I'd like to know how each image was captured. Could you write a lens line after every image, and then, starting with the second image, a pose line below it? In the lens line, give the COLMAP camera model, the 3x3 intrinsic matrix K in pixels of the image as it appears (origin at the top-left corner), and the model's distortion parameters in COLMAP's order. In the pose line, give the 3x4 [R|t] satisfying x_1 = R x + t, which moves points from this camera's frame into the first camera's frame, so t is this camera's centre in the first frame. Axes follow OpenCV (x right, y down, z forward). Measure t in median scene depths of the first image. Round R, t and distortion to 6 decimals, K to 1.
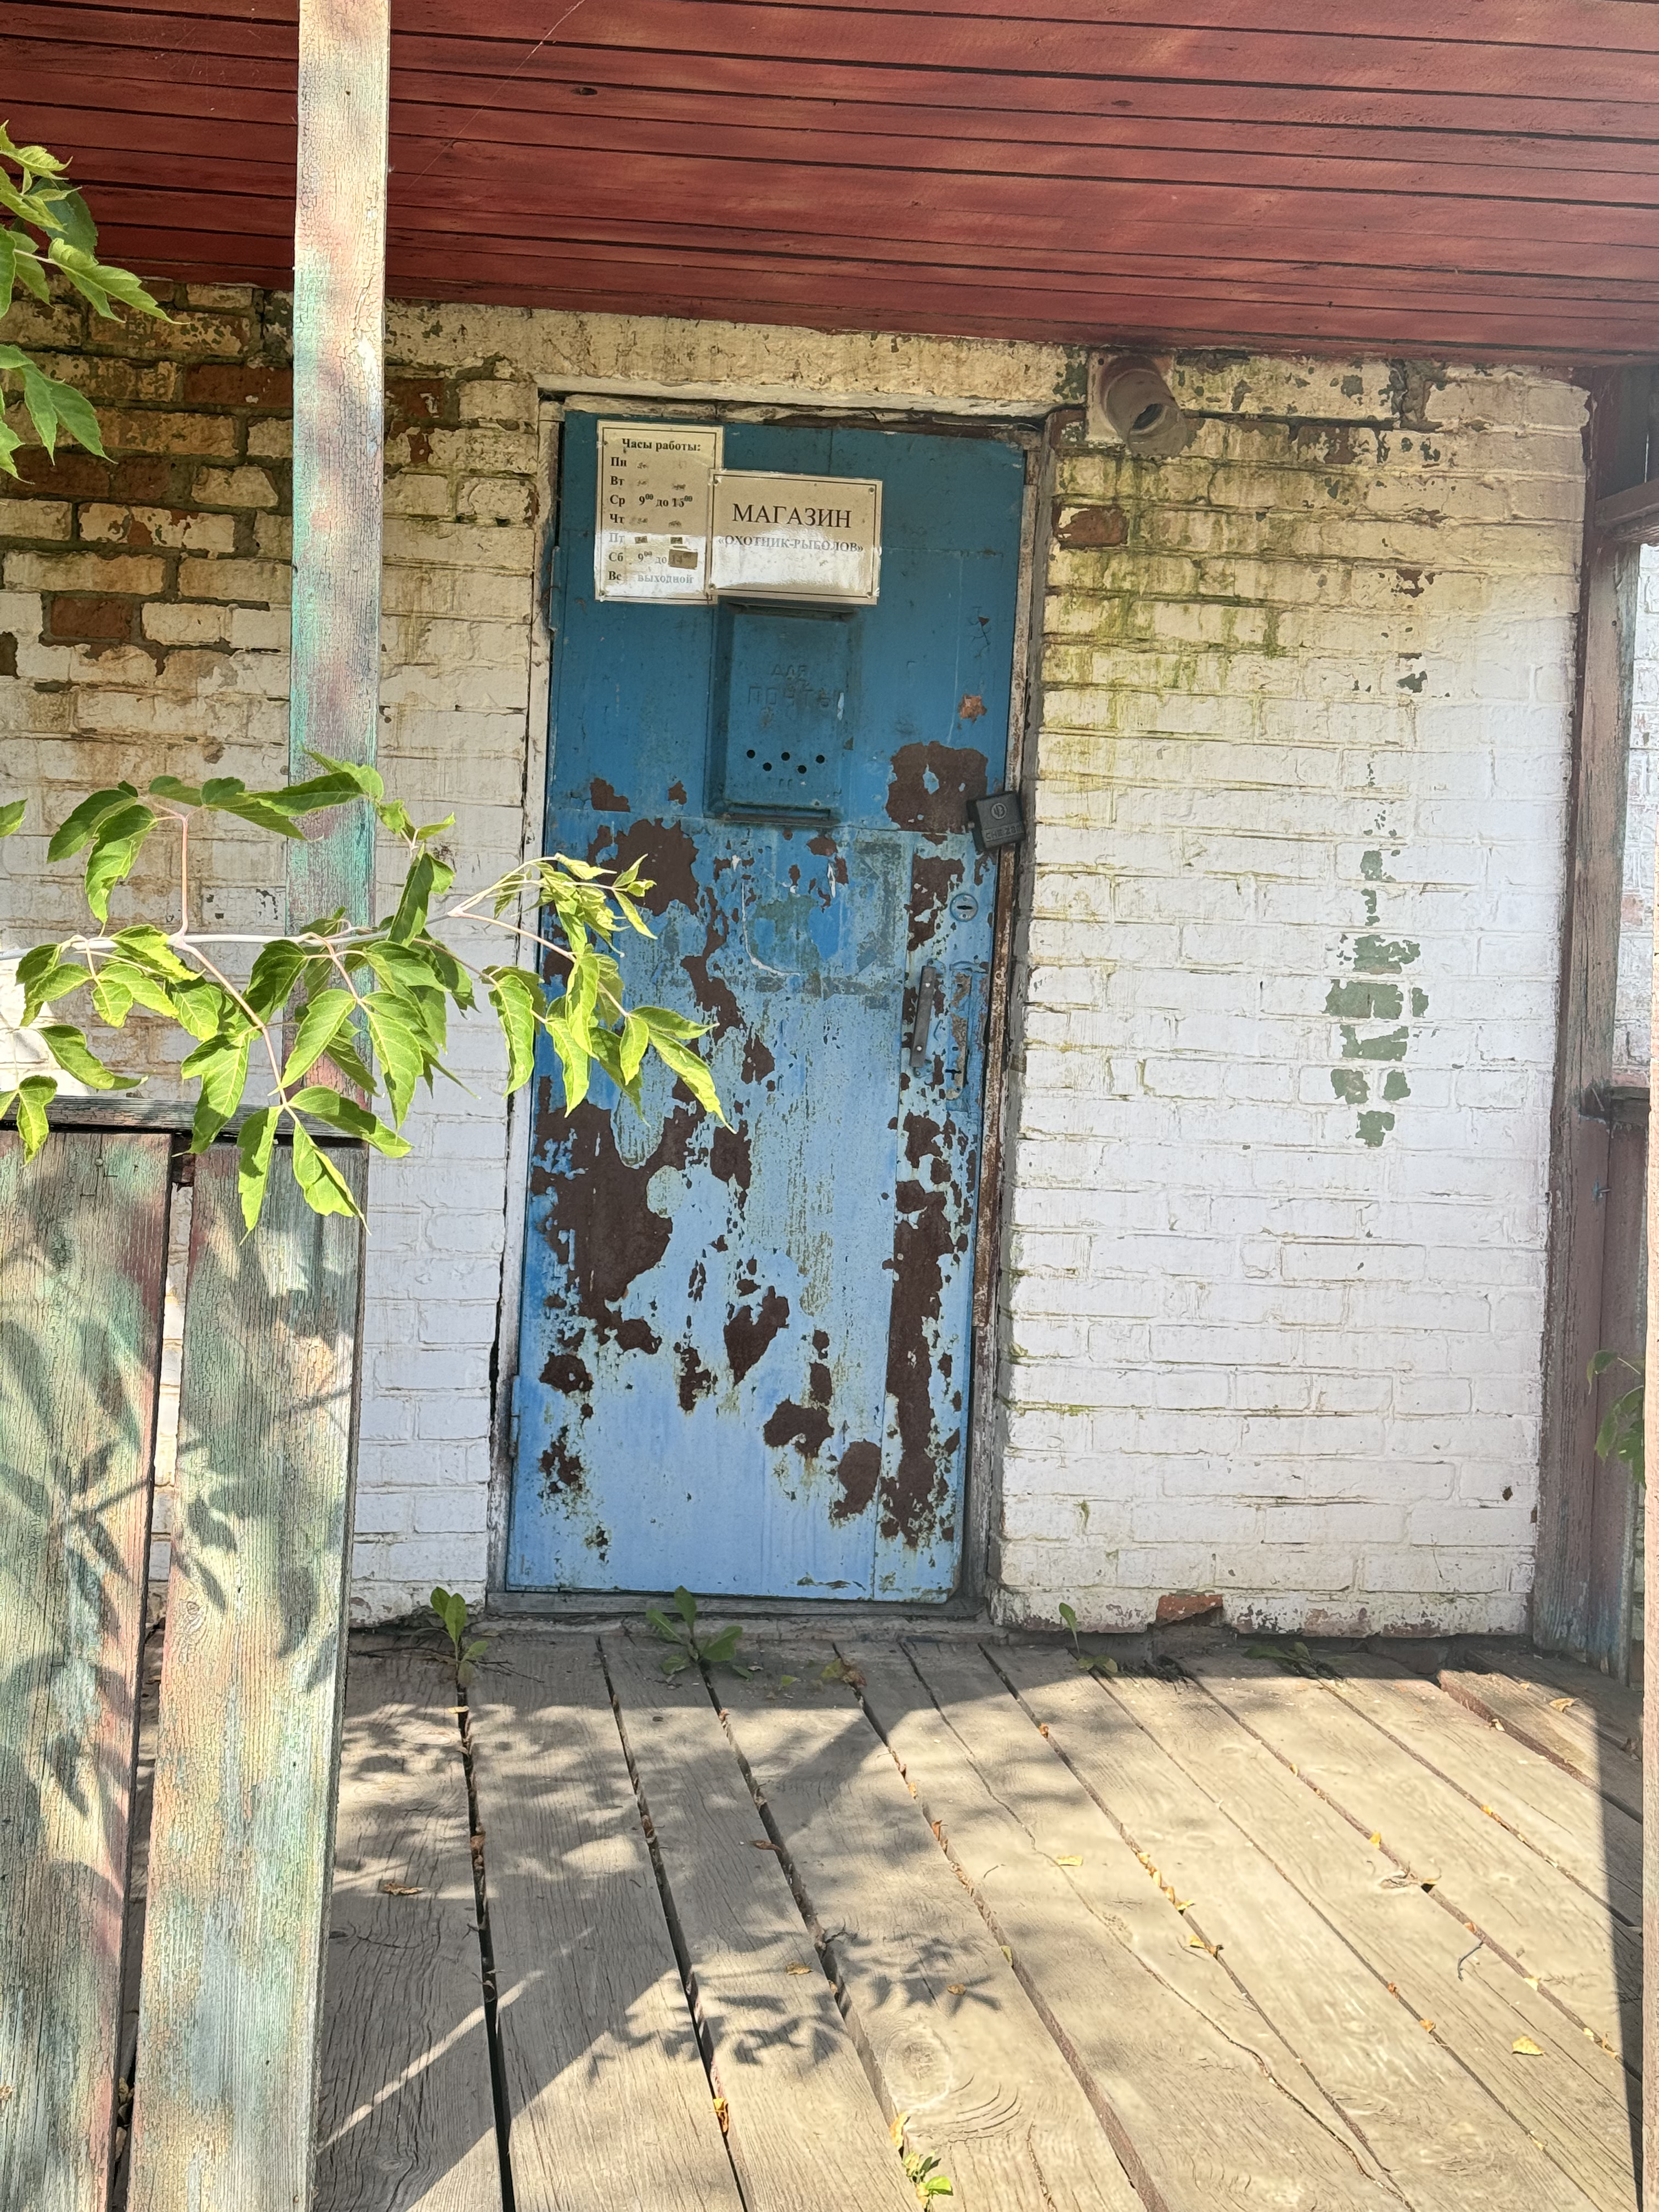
lens RADIAL K [[3012.9, 0, 796.9], [0, 3012.9, 1114.6], [0, 0, 1]] dist [0.146297, -0.001176]
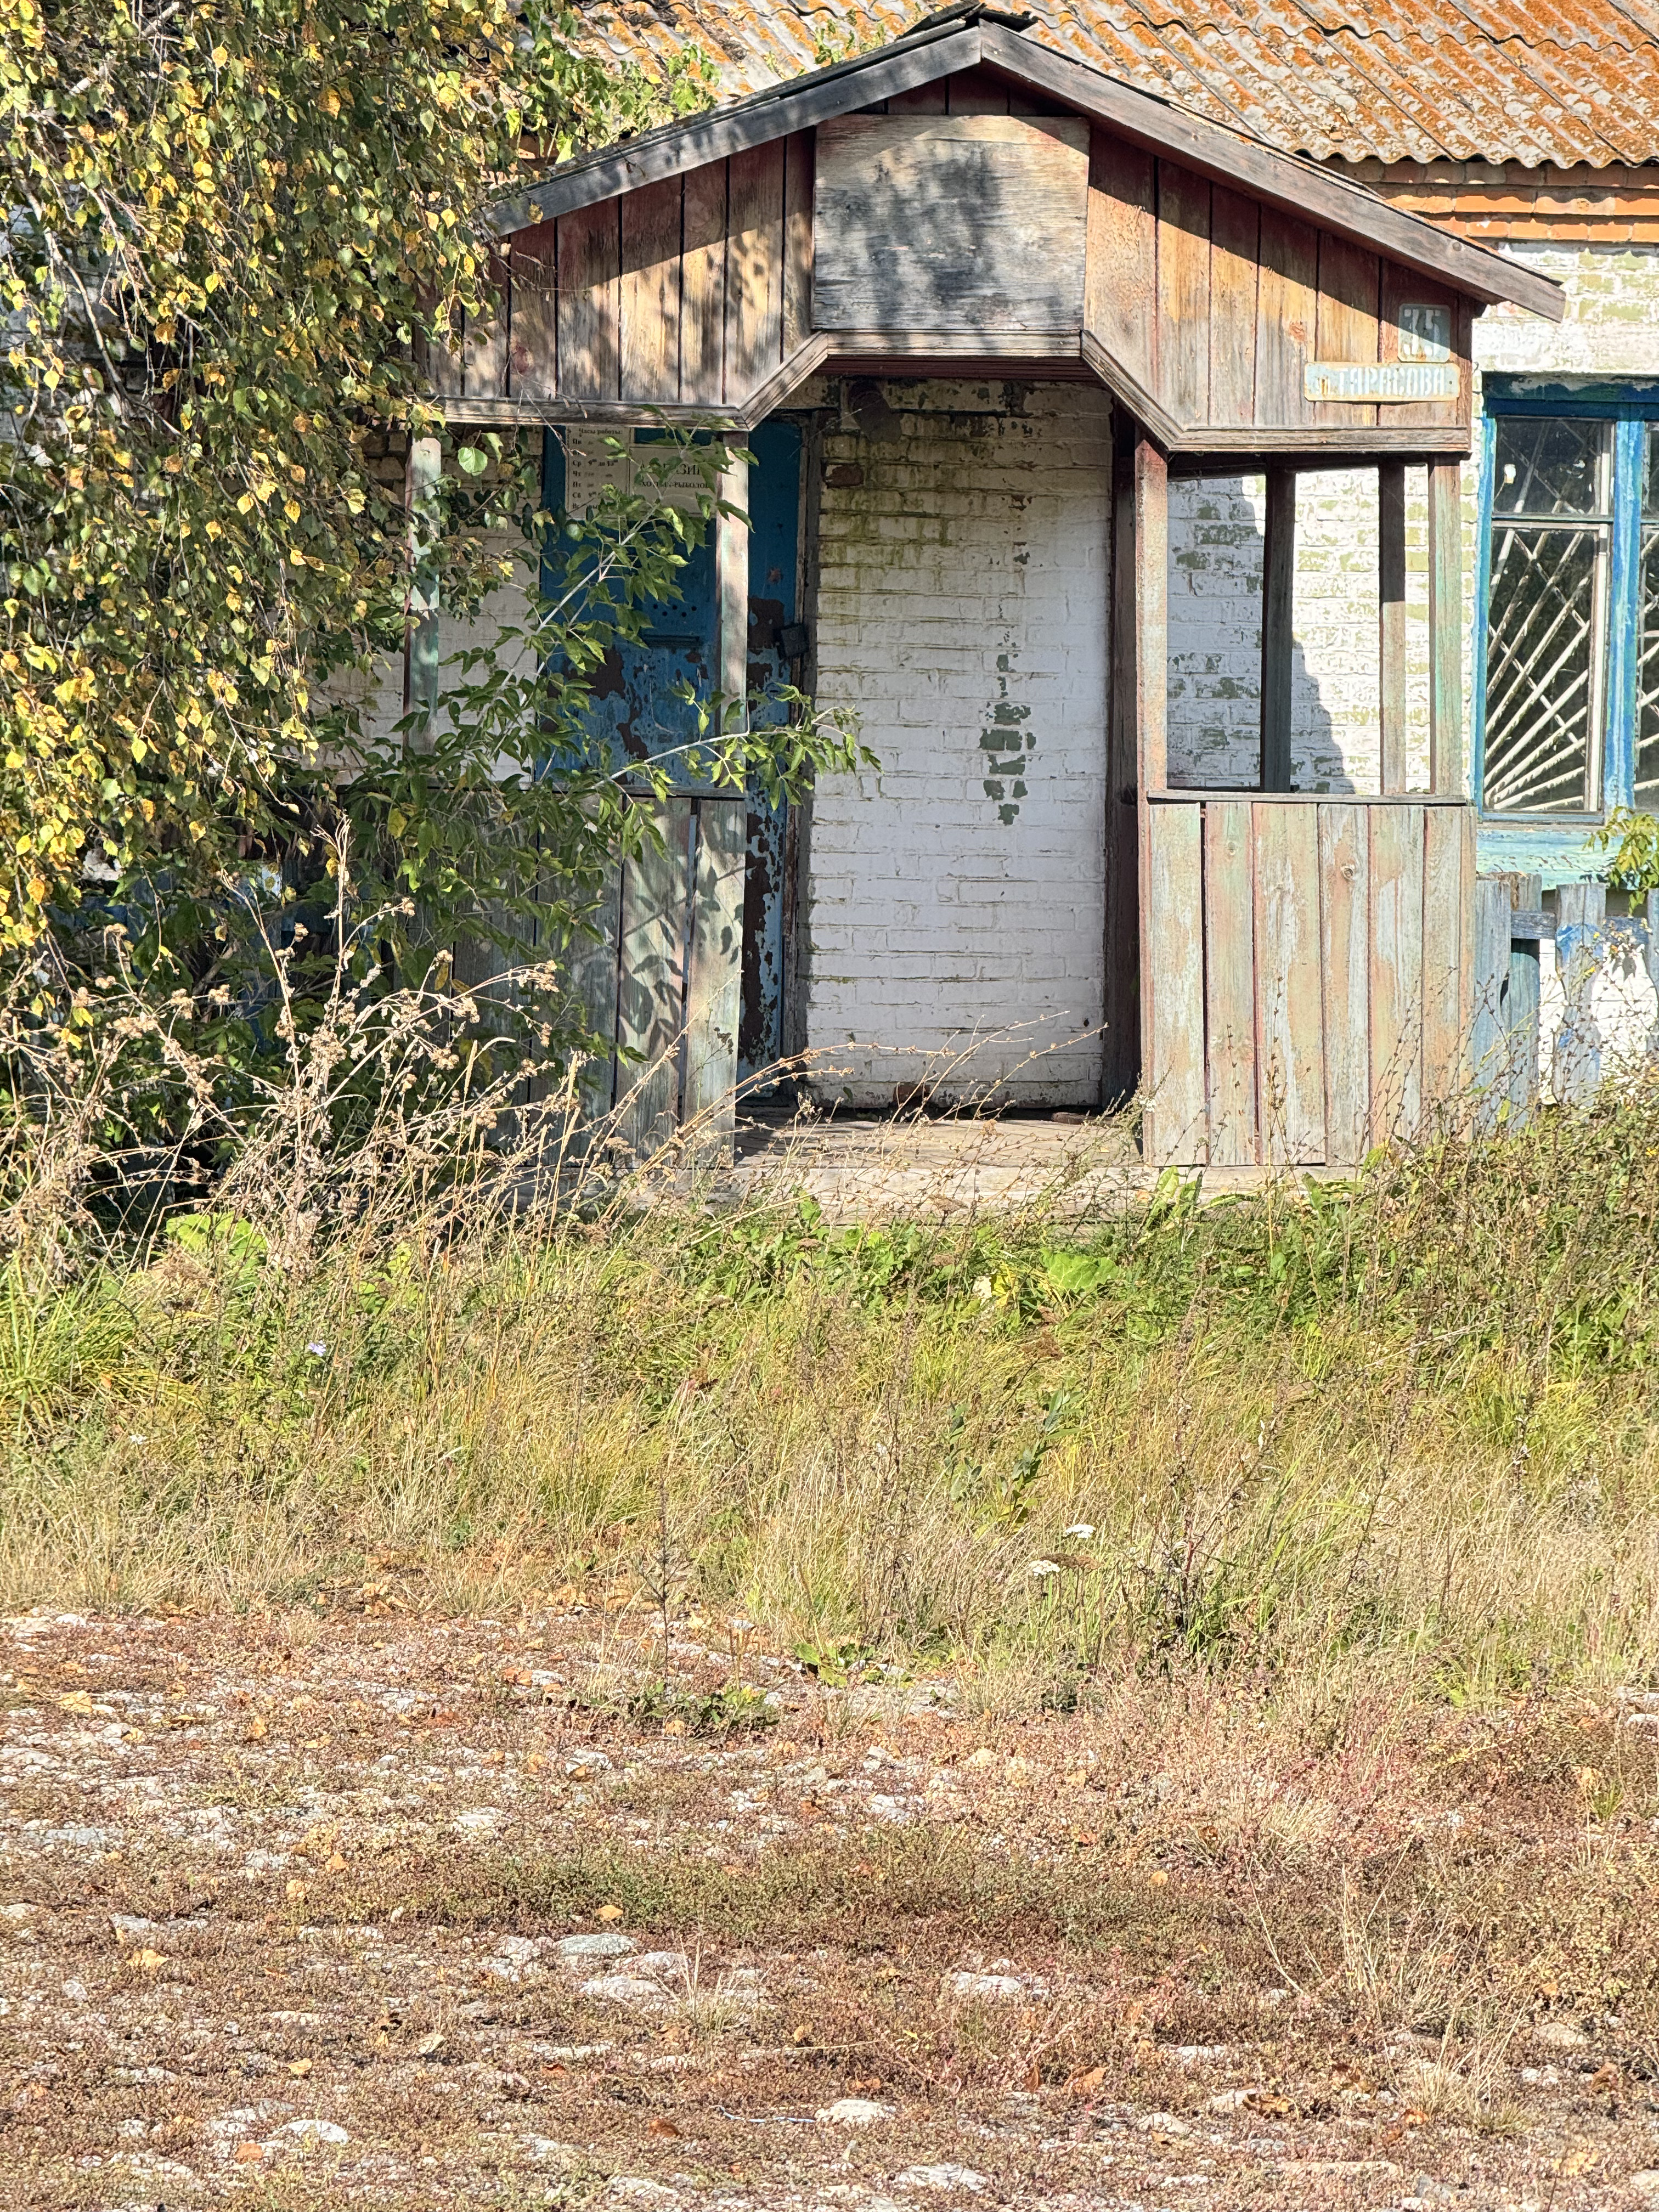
lens RADIAL K [[7640.7, 0, 829.5], [0, 7640.7, 1106.0], [0, 0, 1]] dist [0.242883, 1.047825]
pose [[0.979796, -0.031287, 0.197537, -0.787464], [0.027992, 0.999419, 0.019453, 0.084369], [-0.198031, -0.013530, 0.980102, -3.306549]]
